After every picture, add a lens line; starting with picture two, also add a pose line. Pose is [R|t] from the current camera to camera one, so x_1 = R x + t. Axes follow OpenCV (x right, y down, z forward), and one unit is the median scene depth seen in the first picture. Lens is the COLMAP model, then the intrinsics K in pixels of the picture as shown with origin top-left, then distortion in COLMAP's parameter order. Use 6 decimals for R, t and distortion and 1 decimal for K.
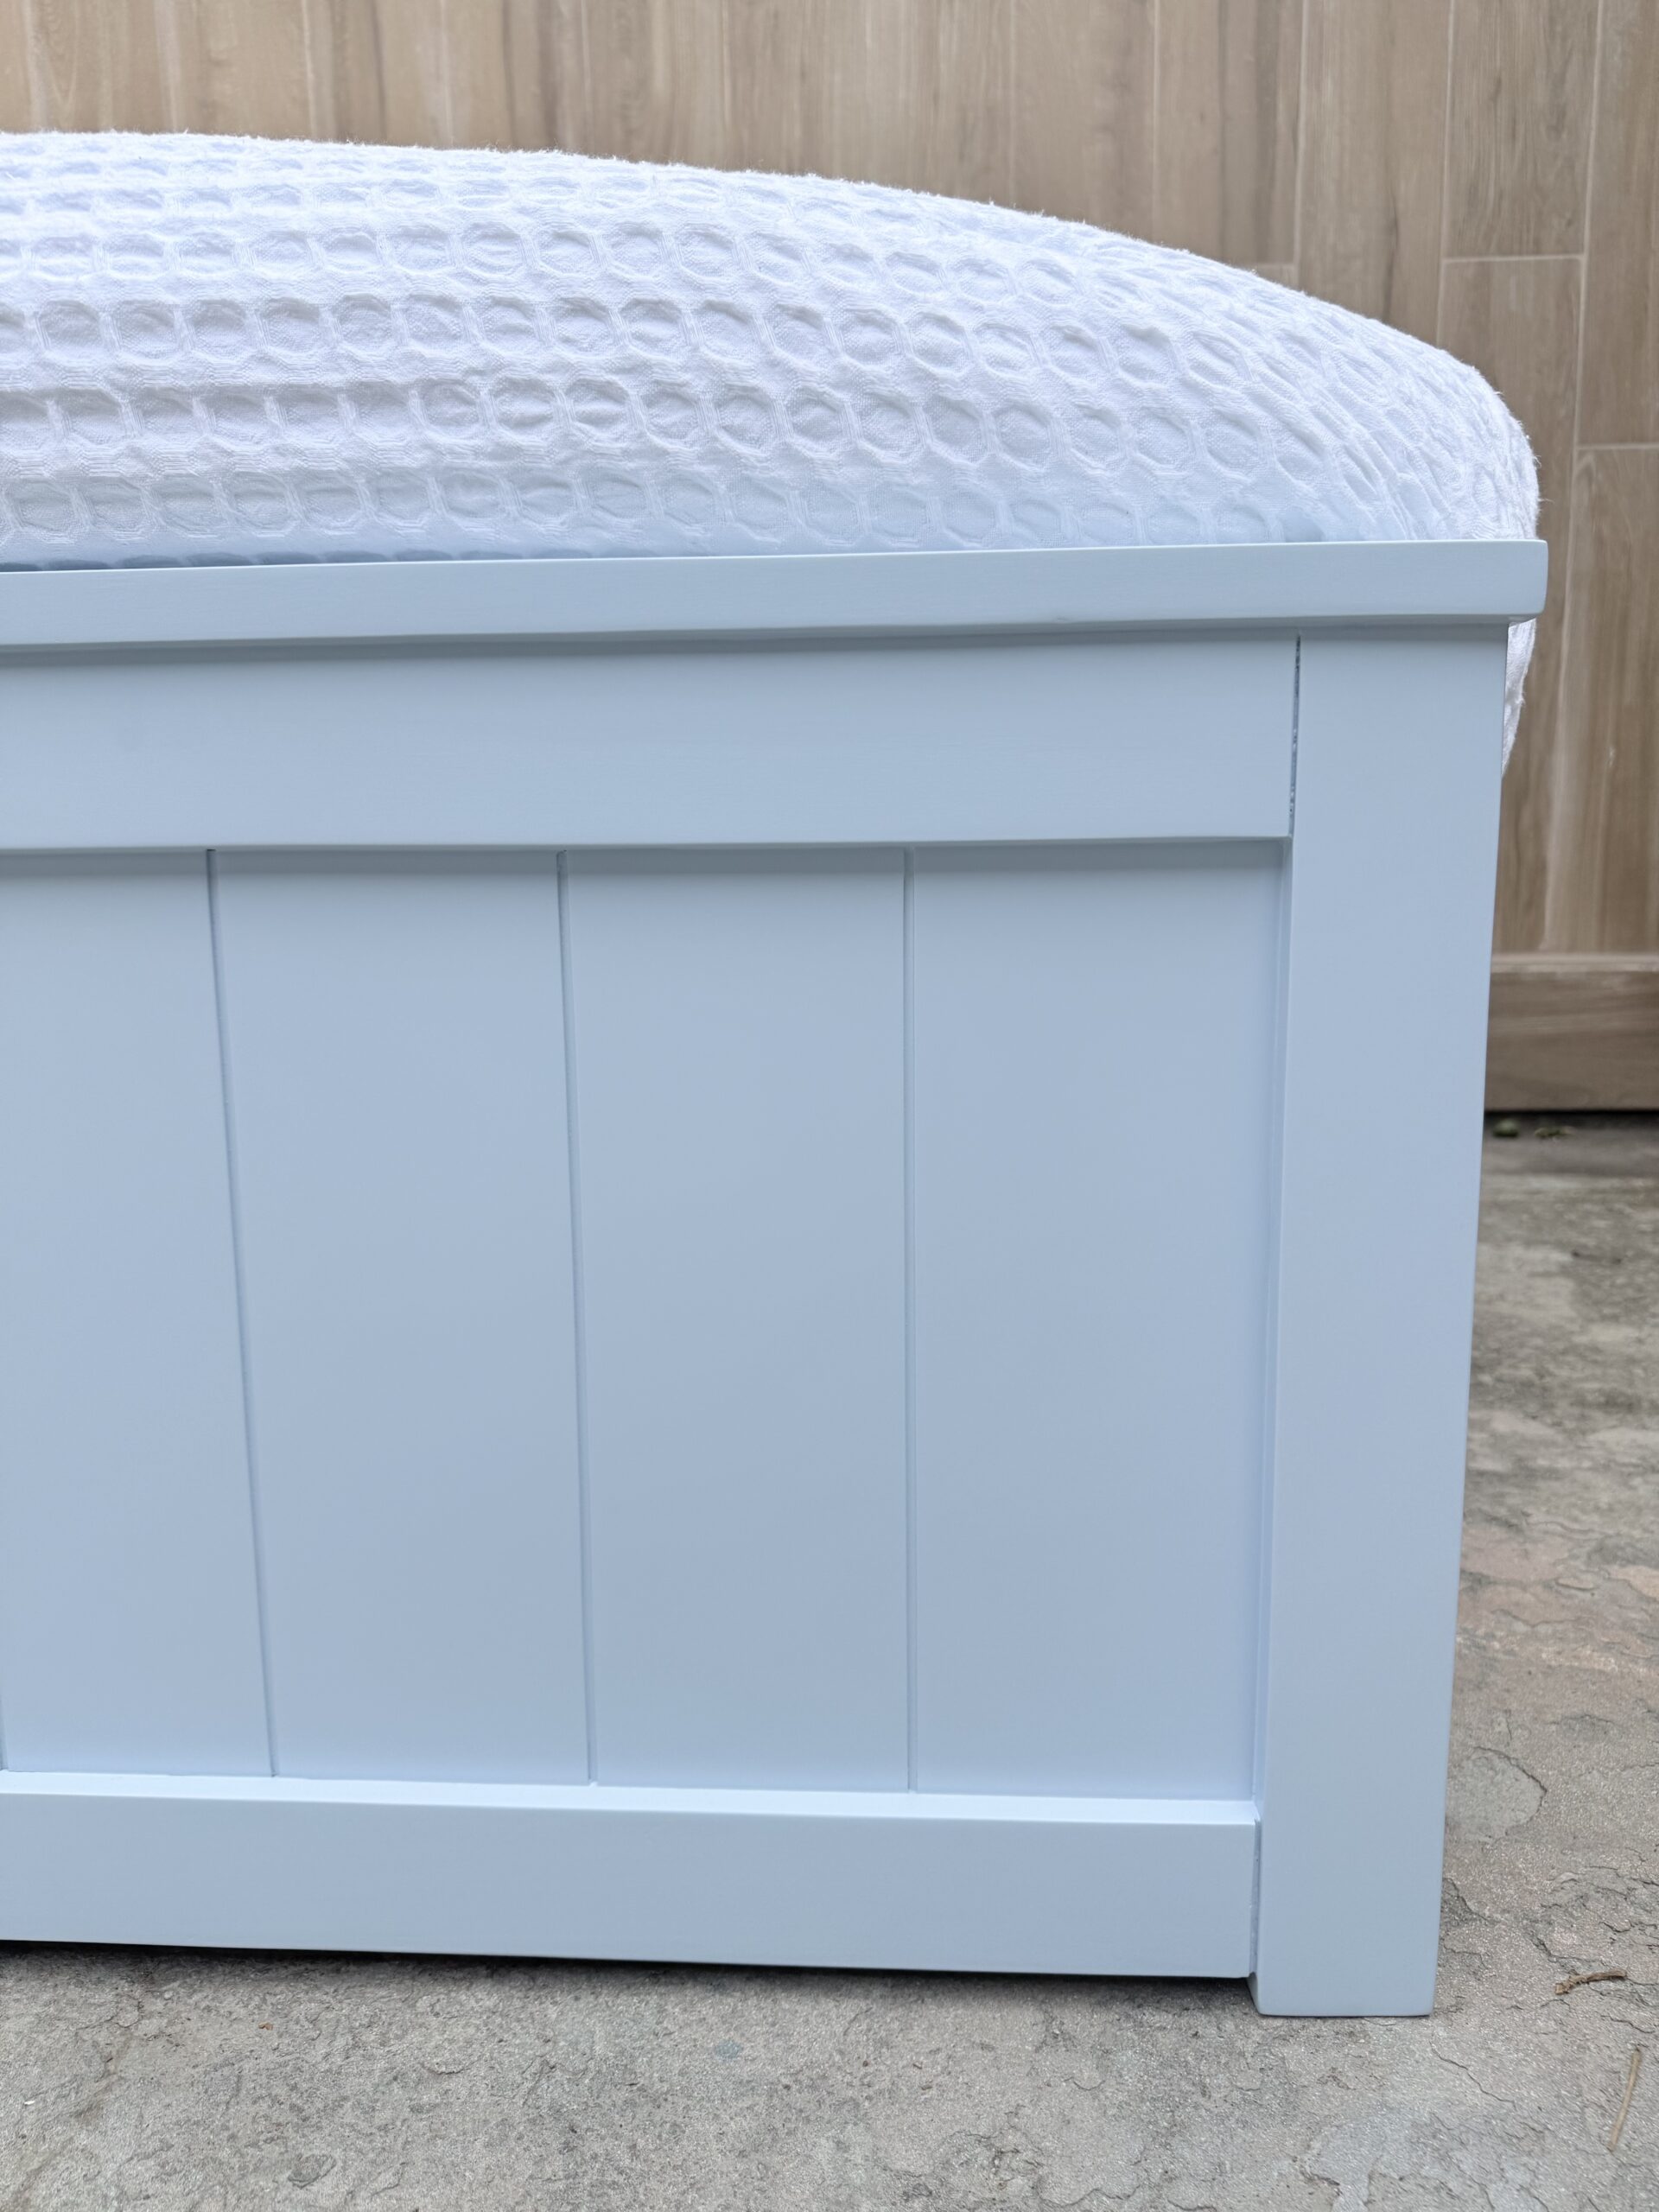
lens RADIAL K [[1554.4, 0, 849.0], [0, 1554.4, 1090.0], [0, 0, 1]] dist [0.003563, -0.011262]
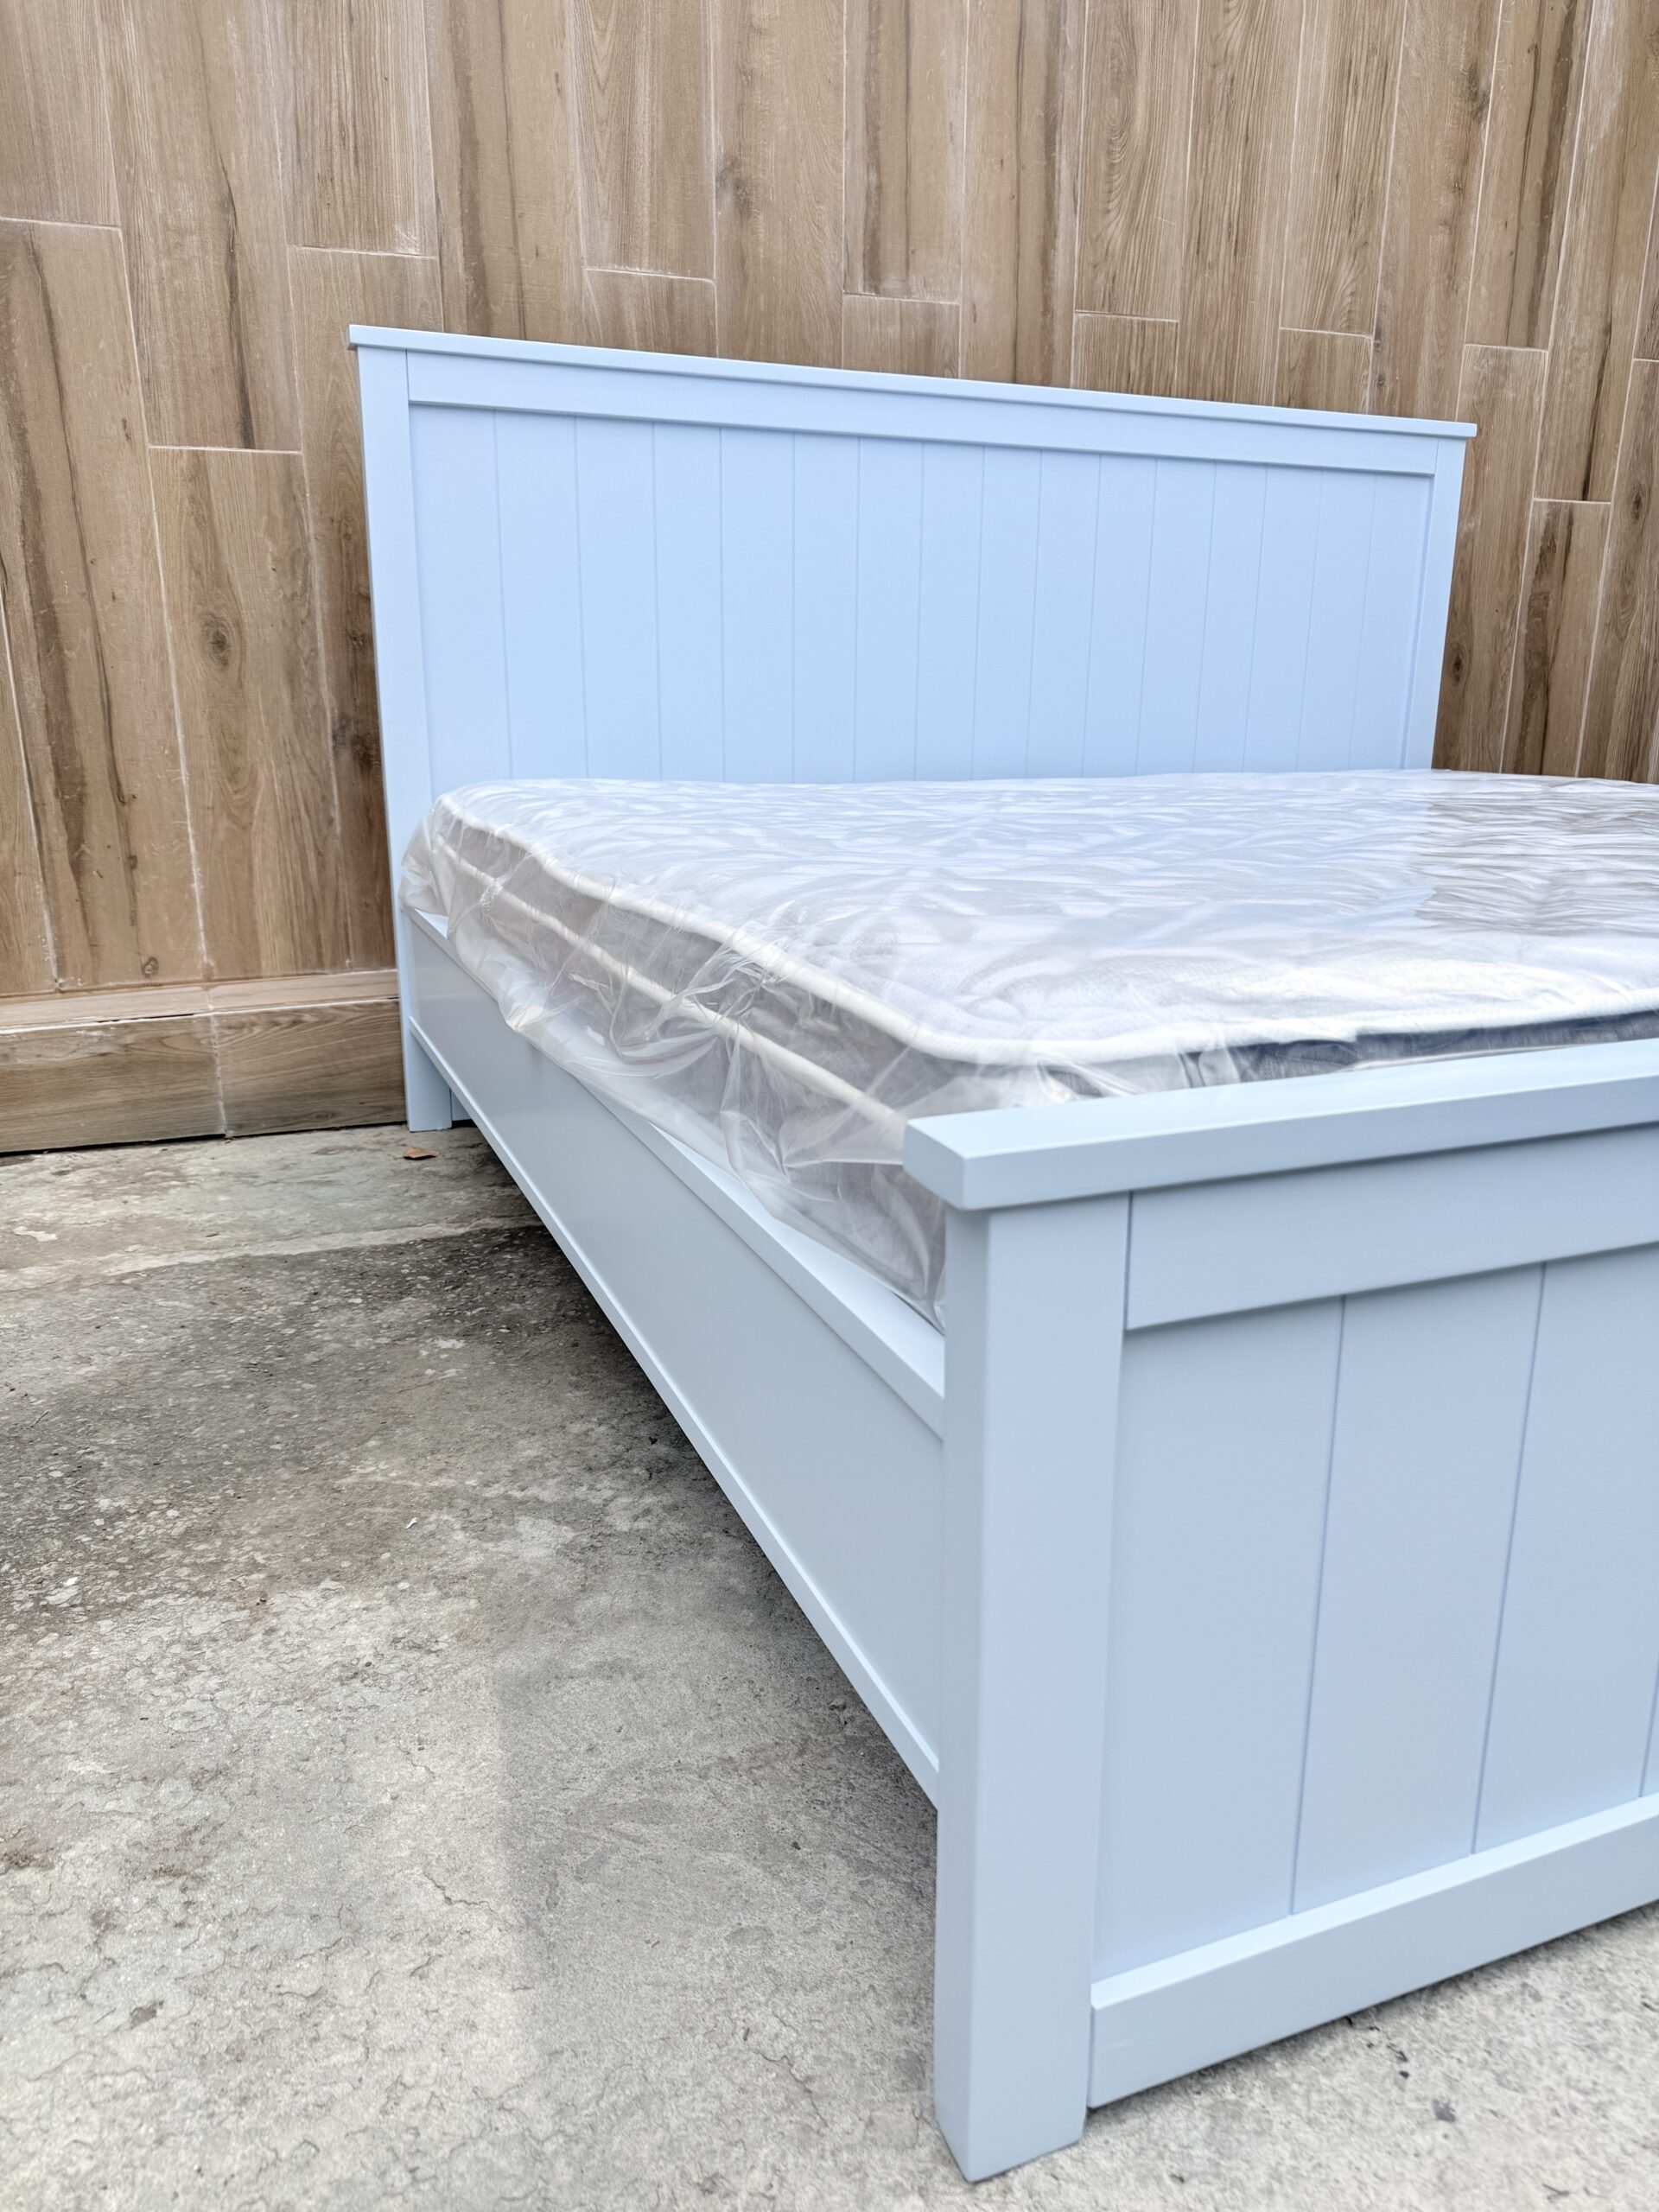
lens RADIAL K [[1554.4, 0, 812.2], [0, 1554.4, 1116.8], [0, 0, 1]] dist [0.003563, -0.011262]
pose [[0.914126, -0.096266, 0.393837, -0.839163], [0.054320, 0.991725, 0.116326, -0.086629], [-0.401776, -0.084943, 0.911790, 0.020793]]
